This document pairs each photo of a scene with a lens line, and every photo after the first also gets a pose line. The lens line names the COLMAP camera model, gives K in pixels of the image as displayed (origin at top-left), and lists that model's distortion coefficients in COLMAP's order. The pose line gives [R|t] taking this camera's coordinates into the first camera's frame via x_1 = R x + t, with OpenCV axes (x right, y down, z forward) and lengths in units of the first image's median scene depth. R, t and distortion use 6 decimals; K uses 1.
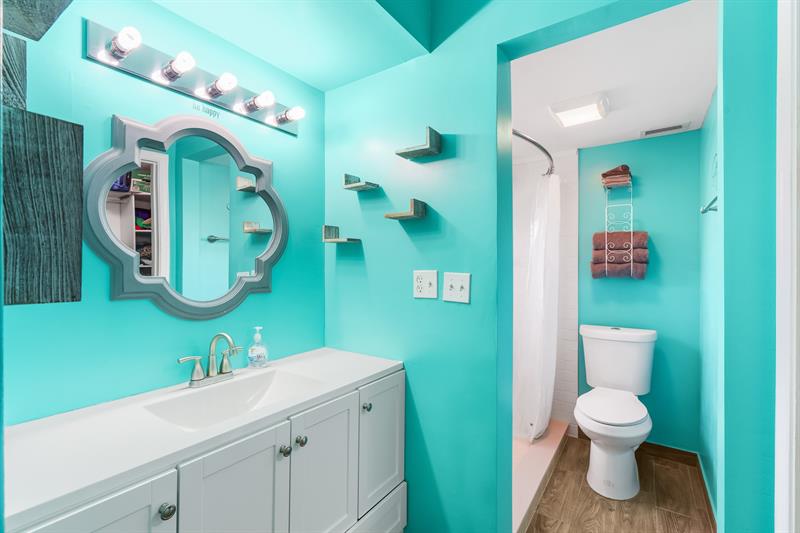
lens RADIAL K [[366.5, 0, 402.3], [0, 366.5, 261.8], [0, 0, 1]] dist [-0.007812, -0.000208]
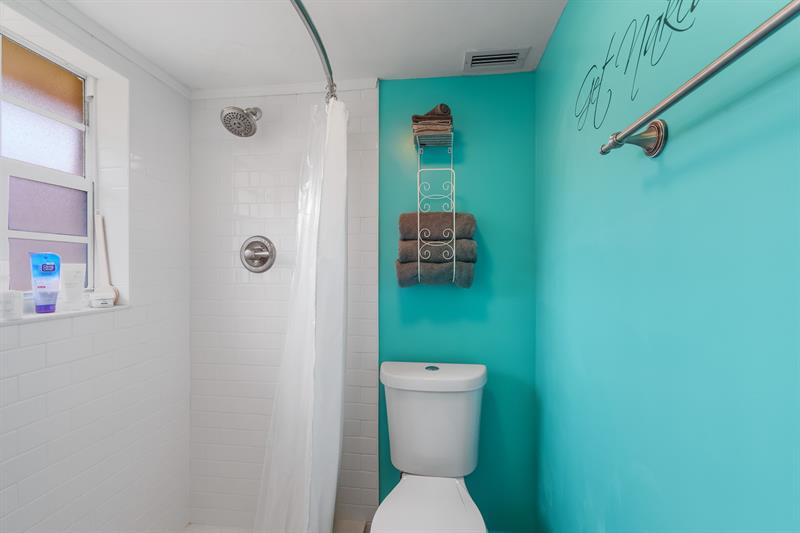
lens RADIAL K [[366.5, 0, 402.3], [0, 366.5, 261.8], [0, 0, 1]] dist [-0.007812, -0.000208]
pose [[0.884570, -0.006474, 0.466362, 0.246617], [0.003238, 0.999965, 0.007740, -0.001774], [-0.466395, -0.005337, 0.884560, 0.469721]]
